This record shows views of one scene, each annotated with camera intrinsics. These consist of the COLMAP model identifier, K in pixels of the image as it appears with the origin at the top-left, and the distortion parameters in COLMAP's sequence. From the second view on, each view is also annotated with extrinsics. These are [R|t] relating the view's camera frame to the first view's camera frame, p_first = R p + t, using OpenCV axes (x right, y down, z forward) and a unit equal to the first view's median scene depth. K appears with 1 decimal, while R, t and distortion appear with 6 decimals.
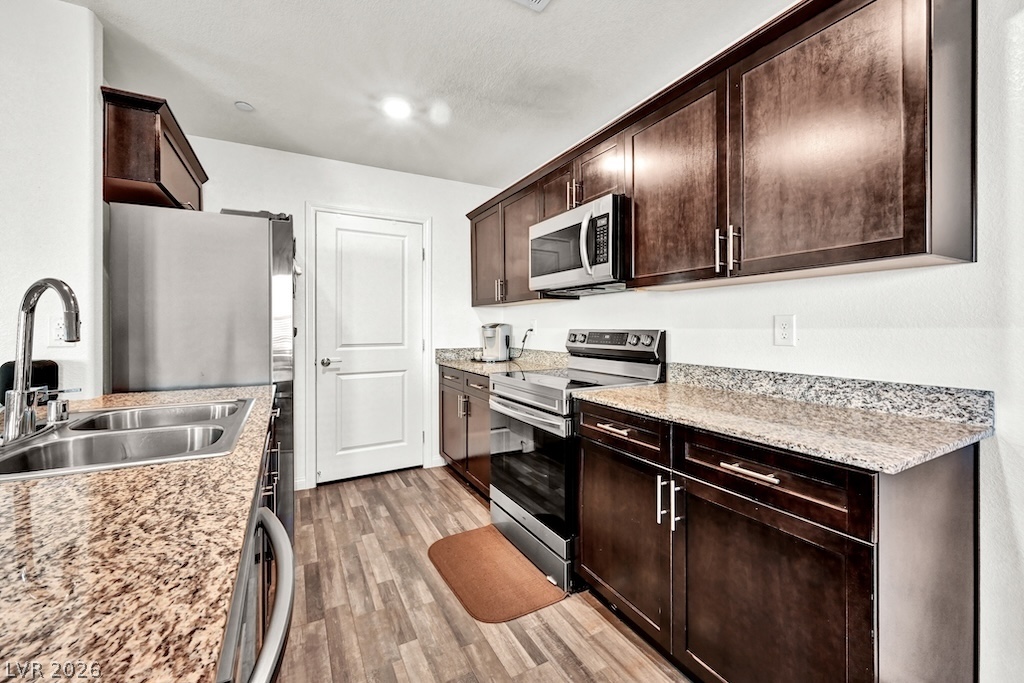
lens RADIAL K [[413.9, 0, 508.7], [0, 413.9, 328.9], [0, 0, 1]] dist [-0.000208, 0.001040]
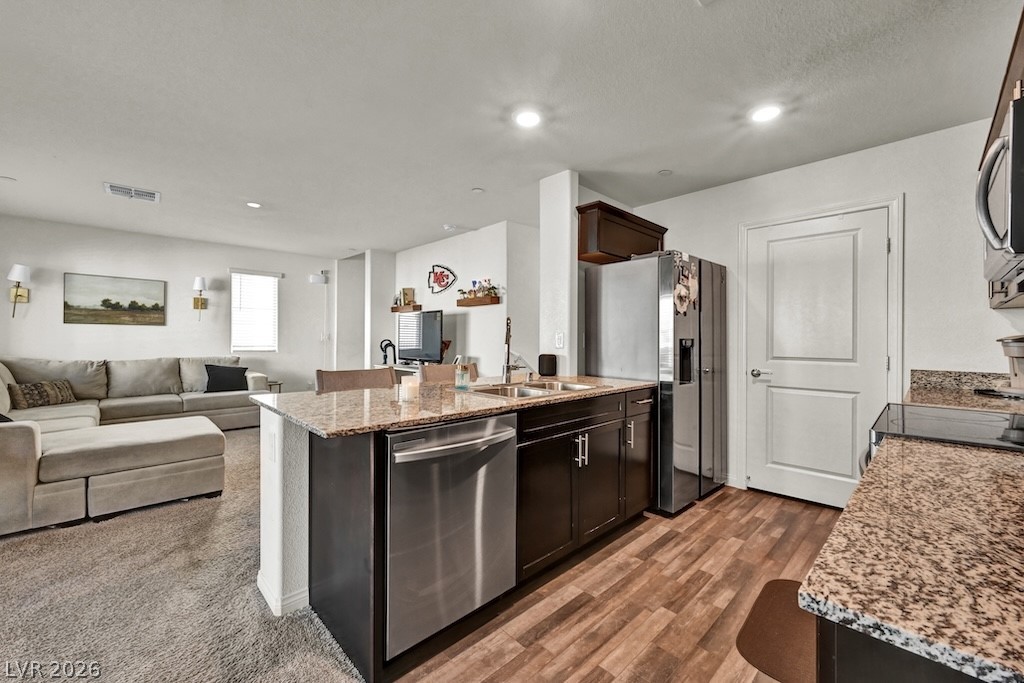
lens RADIAL K [[413.9, 0, 512.6], [0, 413.9, 338.5], [0, 0, 1]] dist [-0.000208, 0.001040]
pose [[0.269885, 0.003901, -0.962885, 0.545170], [-0.010593, 0.999943, 0.001082, -0.000361], [0.962834, 0.009908, 0.269911, 0.186797]]
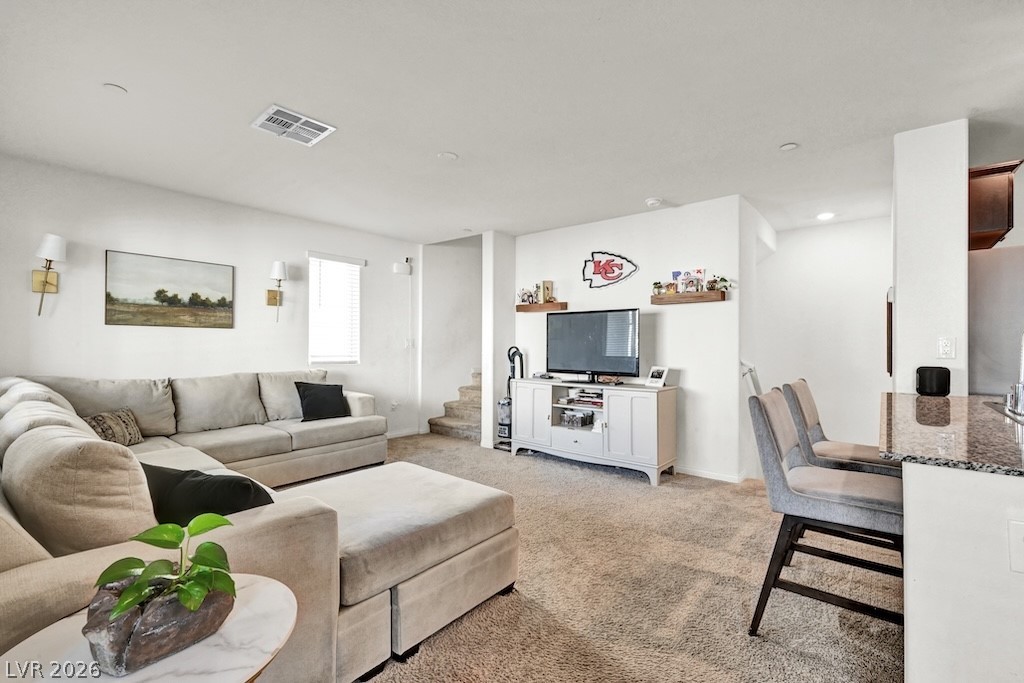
lens RADIAL K [[448.4, 0, 510.4], [0, 448.4, 342.7], [0, 0, 1]] dist [0.003724, 0.000829]
pose [[0.382889, 0.001575, -0.923793, -0.141265], [-0.008029, 0.999966, -0.001622, 0.002544], [0.923760, 0.008038, 0.382888, -0.746393]]
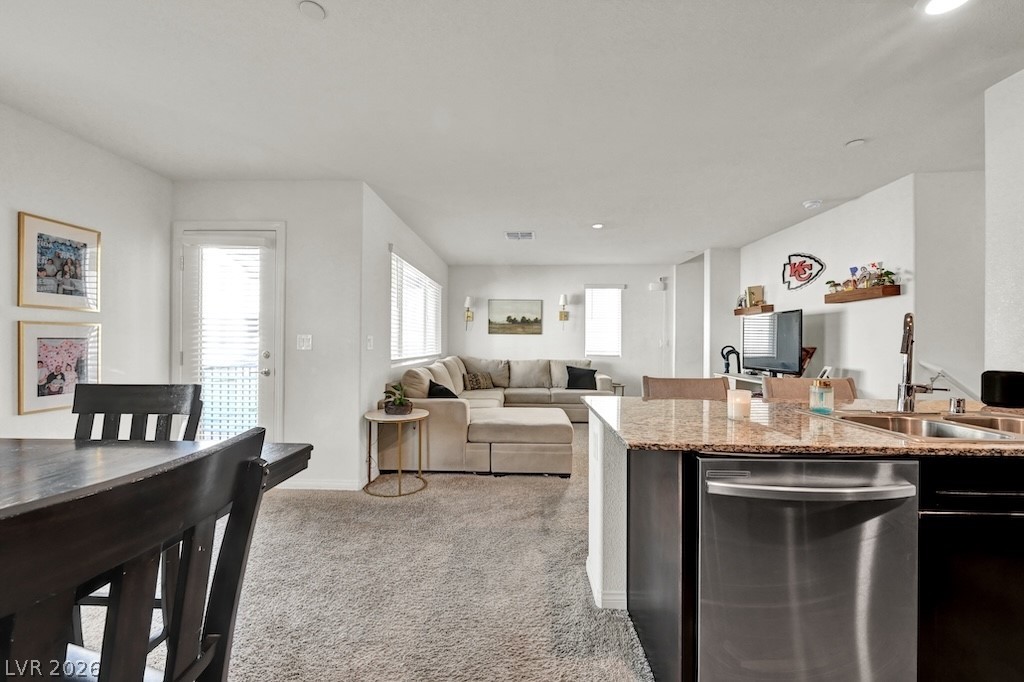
lens RADIAL K [[413.9, 0, 504.9], [0, 413.9, 341.9], [0, 0, 1]] dist [-0.000208, 0.001040]
pose [[-0.510888, -0.001622, -0.859646, 0.481509], [-0.008125, 0.999963, 0.002941, -0.001901], [0.859609, 0.008487, -0.510882, 0.233727]]
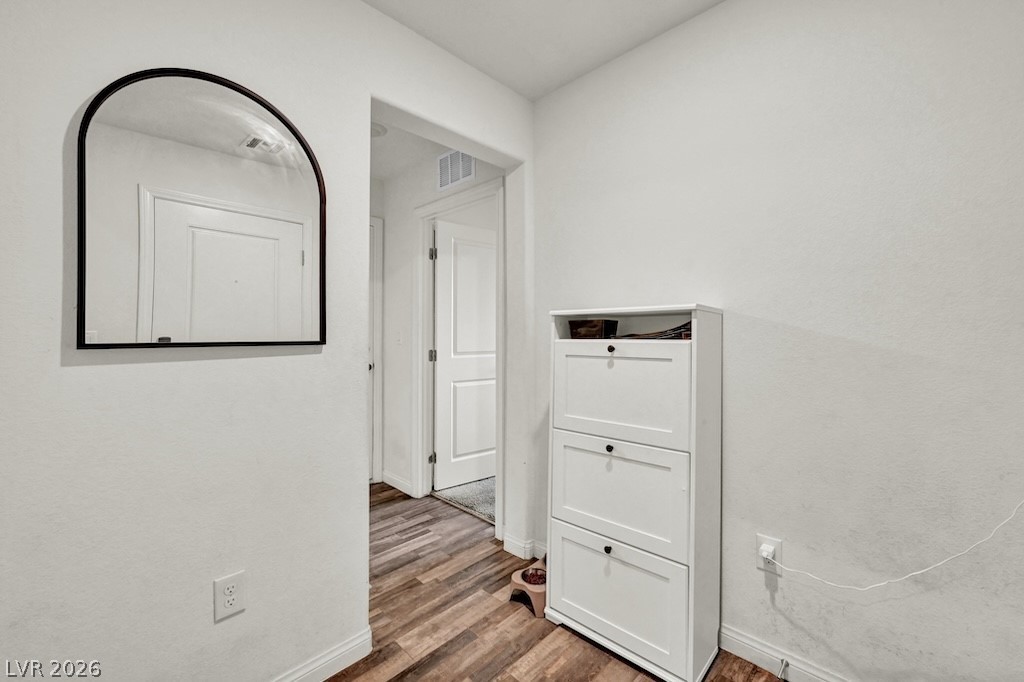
lens RADIAL K [[413.9, 0, 516.0], [0, 413.9, 334.0], [0, 0, 1]] dist [-0.000208, 0.001040]
pose [[-0.310154, 0.011341, 0.950619, -1.119964], [0.005716, 0.999933, -0.010064, 0.013285], [-0.950669, 0.002312, -0.310198, 0.803850]]
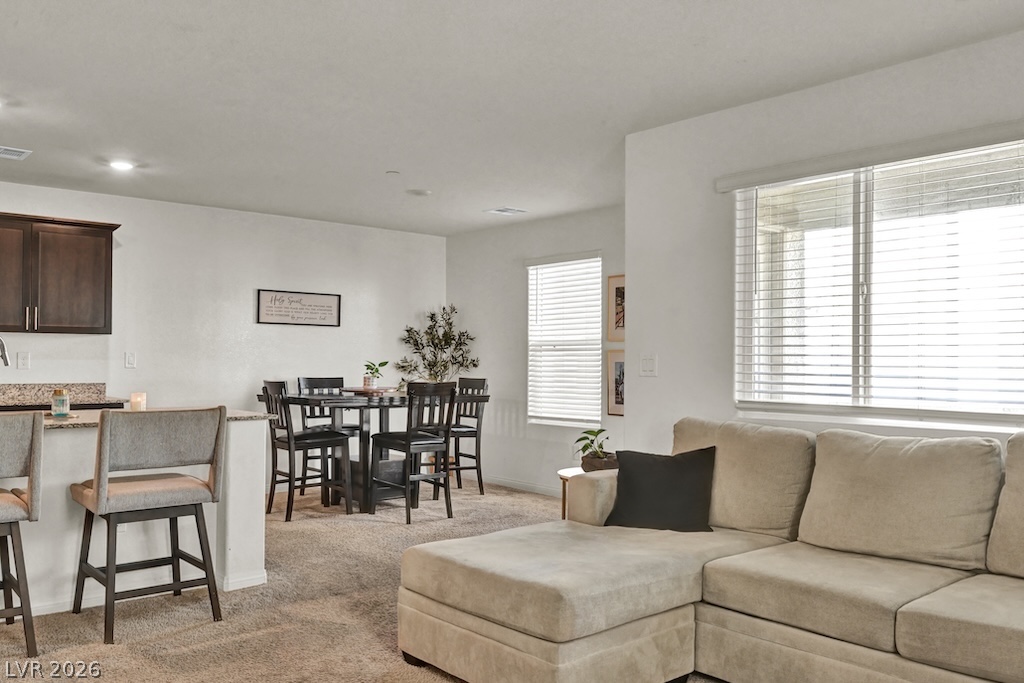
lens RADIAL K [[811.5, 0, 510.1], [0, 811.5, 361.7], [0, 0, 1]] dist [-0.007684, 0.005078]
pose [[-0.216451, 0.000090, 0.976293, -2.462165], [-0.002972, 0.999995, -0.000751, 0.003998], [-0.976289, -0.003064, -0.216450, -0.237538]]
